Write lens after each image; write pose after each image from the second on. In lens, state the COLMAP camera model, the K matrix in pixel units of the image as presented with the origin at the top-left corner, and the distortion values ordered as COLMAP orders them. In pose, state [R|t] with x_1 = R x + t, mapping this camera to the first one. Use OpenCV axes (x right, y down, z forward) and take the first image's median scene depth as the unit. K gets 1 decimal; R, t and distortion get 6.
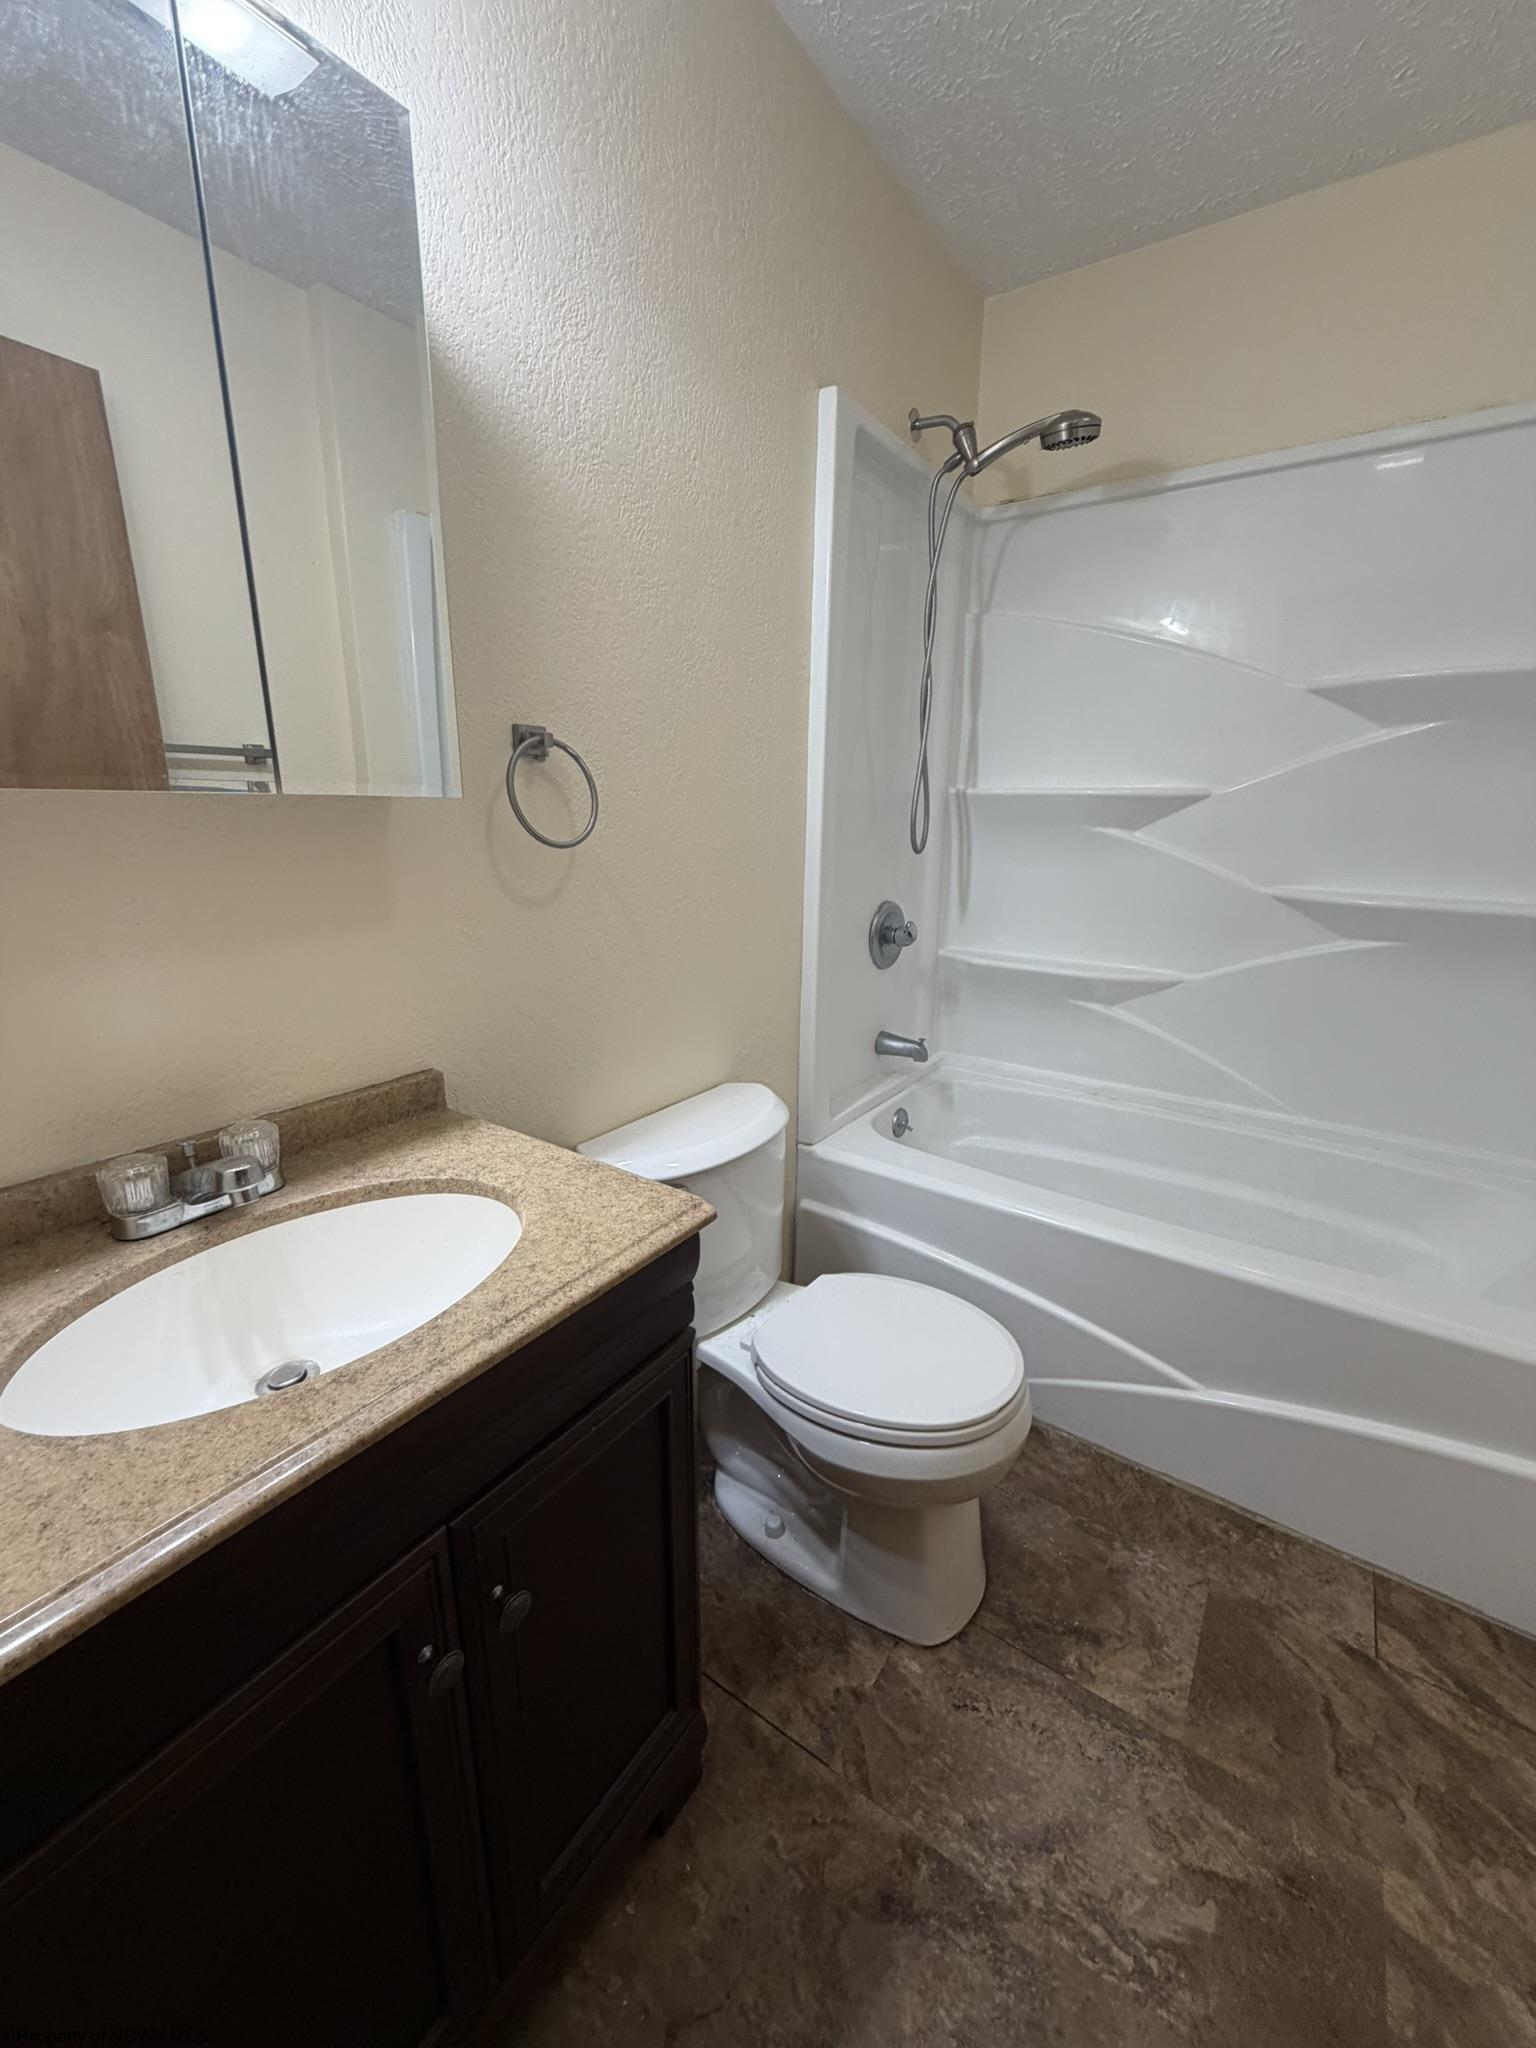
lens RADIAL K [[813.6, 0, 766.6], [0, 813.6, 1019.0], [0, 0, 1]] dist [-0.001348, 0.000490]
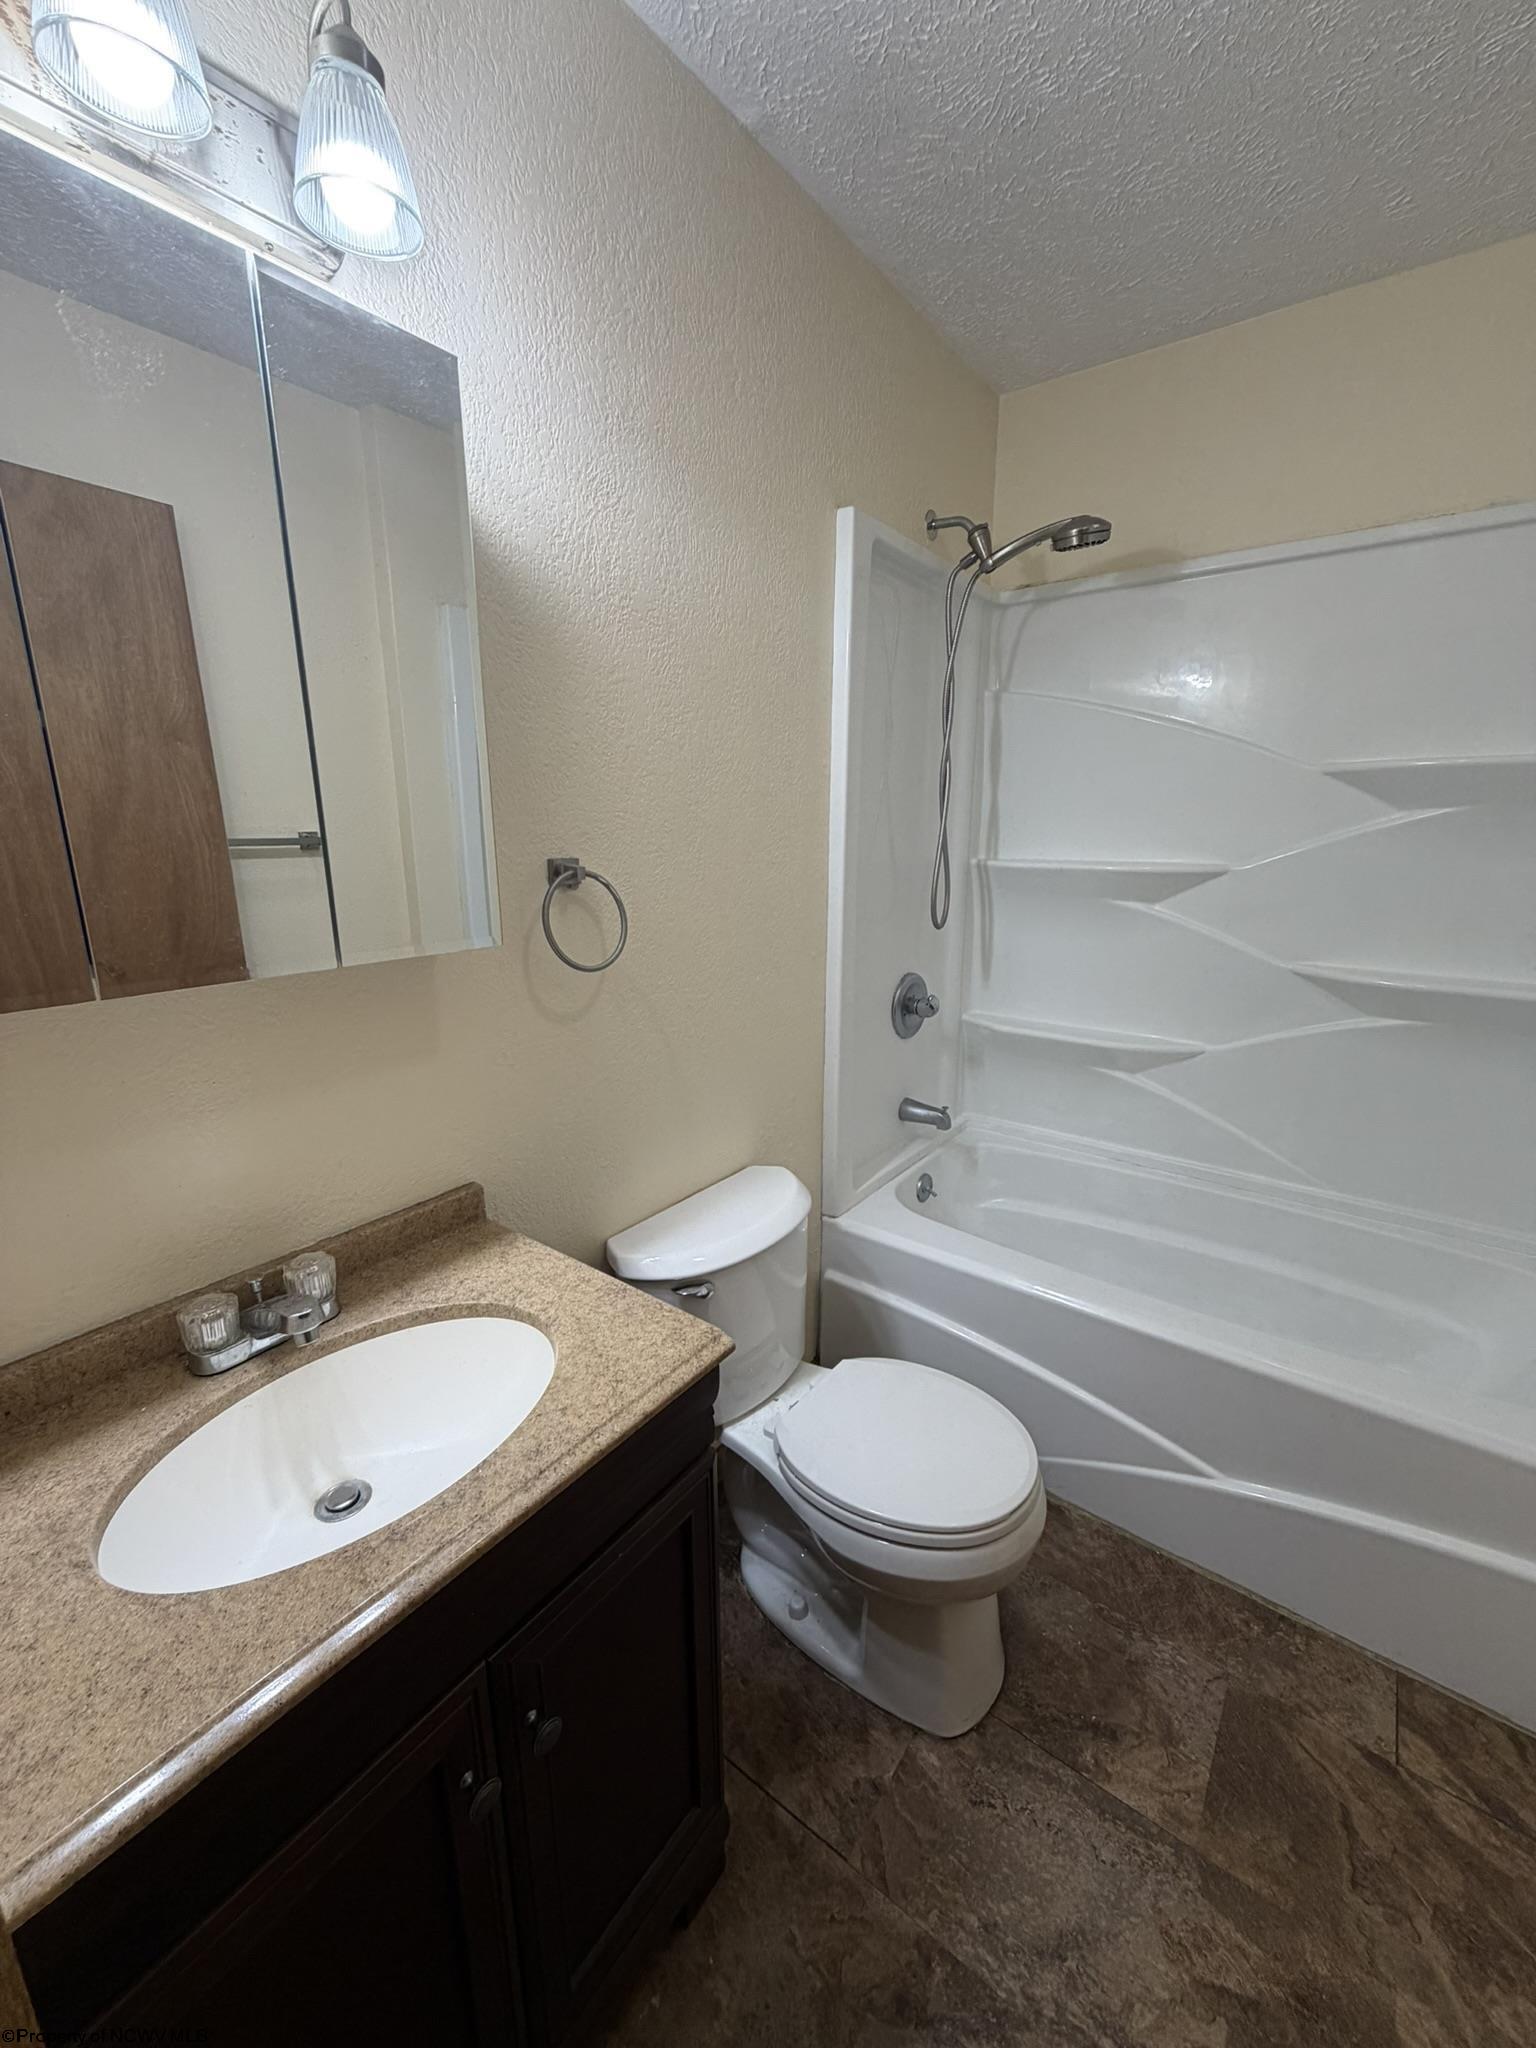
lens RADIAL K [[813.6, 0, 766.8], [0, 813.6, 1019.1], [0, 0, 1]] dist [-0.001348, 0.000490]
pose [[0.999144, -0.004002, -0.041168, 0.019399], [0.003188, 0.999799, -0.019807, -0.125317], [0.041239, 0.019659, 0.998956, -0.056357]]
